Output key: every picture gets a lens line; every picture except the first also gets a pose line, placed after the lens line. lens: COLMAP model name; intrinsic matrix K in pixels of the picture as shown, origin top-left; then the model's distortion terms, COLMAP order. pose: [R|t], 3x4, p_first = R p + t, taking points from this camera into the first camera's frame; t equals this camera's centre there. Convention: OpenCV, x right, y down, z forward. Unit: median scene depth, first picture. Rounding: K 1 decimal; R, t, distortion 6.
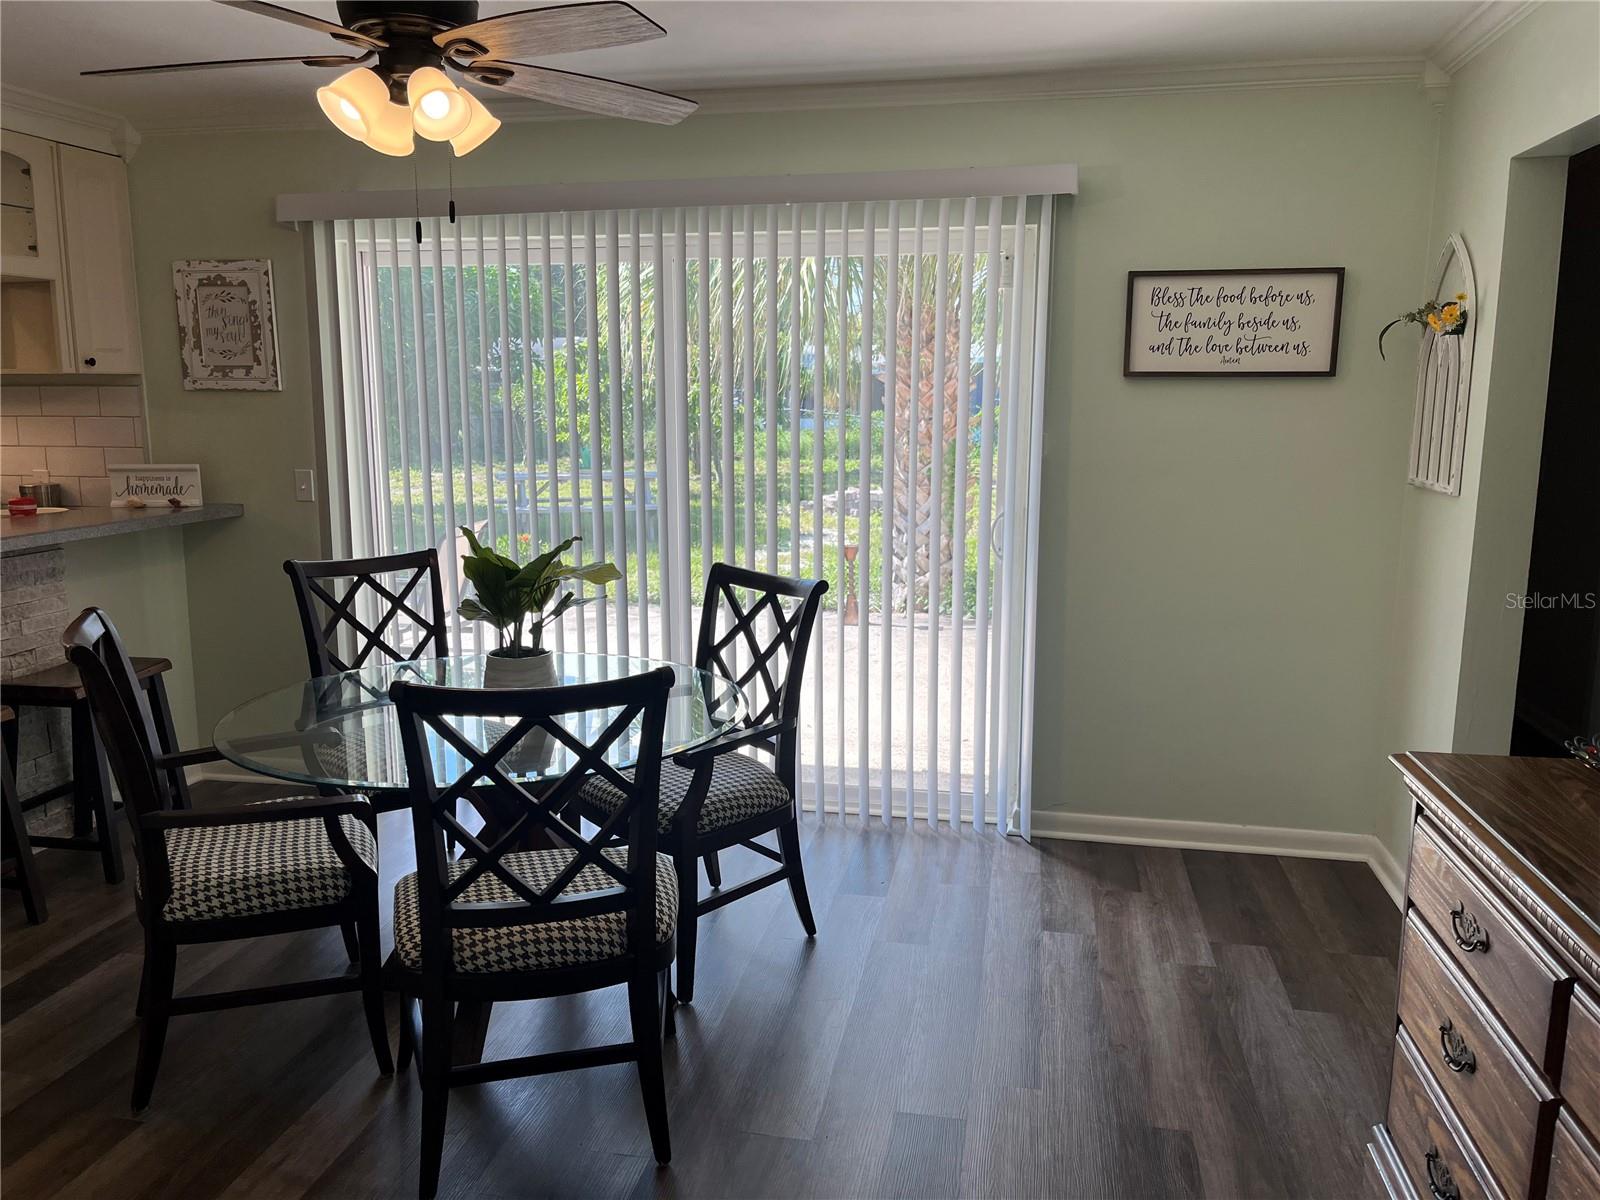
lens RADIAL K [[1208.1, 0, 796.7], [0, 1208.1, 604.3], [0, 0, 1]] dist [0.071581, -0.101812]
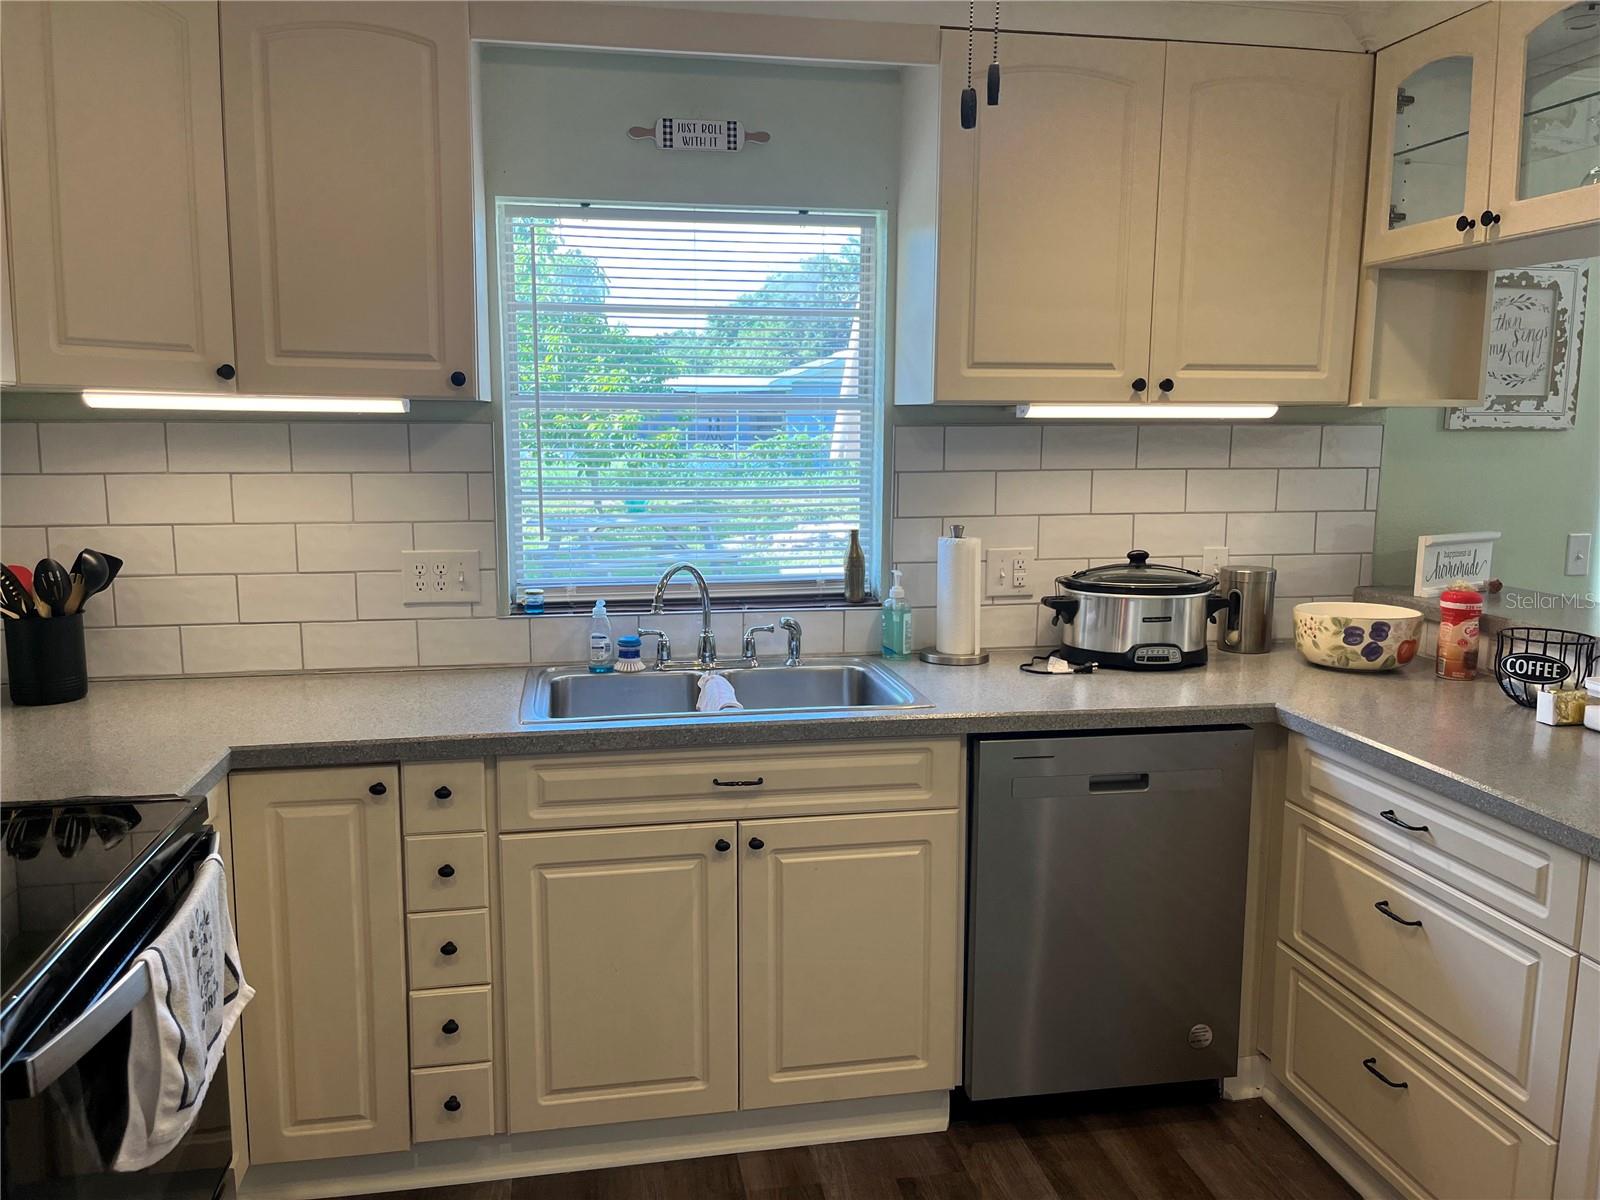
lens RADIAL K [[1208.1, 0, 798.3], [0, 1208.1, 594.1], [0, 0, 1]] dist [0.071581, -0.101812]
pose [[0.924548, -0.053579, 0.377280, -1.151426], [0.069329, 0.997193, -0.028279, -0.086134], [-0.374706, 0.052302, 0.925667, 0.490547]]
